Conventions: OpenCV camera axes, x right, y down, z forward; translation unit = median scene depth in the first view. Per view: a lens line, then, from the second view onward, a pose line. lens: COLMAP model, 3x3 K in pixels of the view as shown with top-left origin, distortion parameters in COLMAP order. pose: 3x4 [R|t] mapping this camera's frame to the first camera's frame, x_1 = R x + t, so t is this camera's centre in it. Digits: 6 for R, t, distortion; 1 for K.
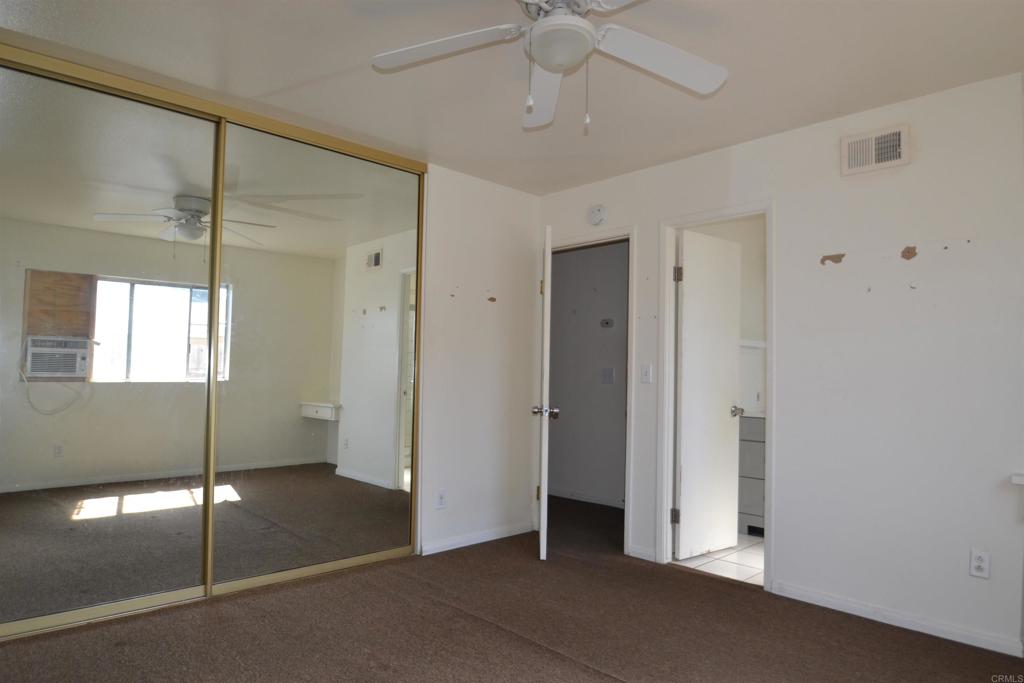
lens RADIAL K [[637.9, 0, 493.4], [0, 637.9, 363.9], [0, 0, 1]] dist [-0.003624, -0.000596]
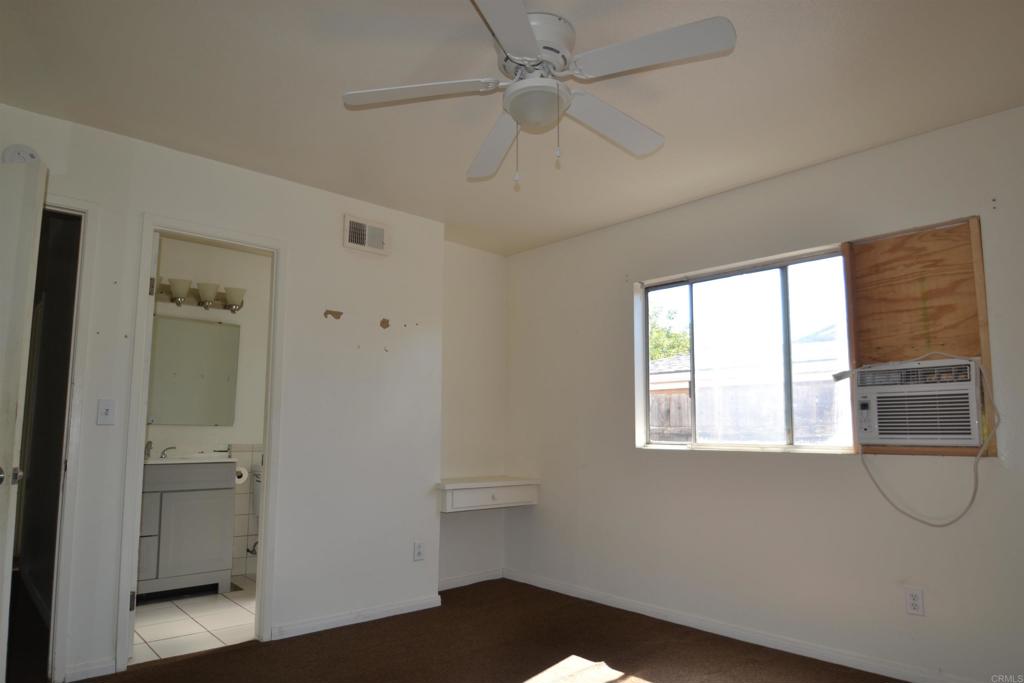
lens RADIAL K [[637.9, 0, 493.4], [0, 637.9, 363.9], [0, 0, 1]] dist [-0.003624, -0.000596]
pose [[0.026788, 0.080783, 0.996372, -0.593453], [-0.032499, 0.996273, -0.079901, 0.005084], [-0.999113, -0.030241, 0.029314, 0.687086]]
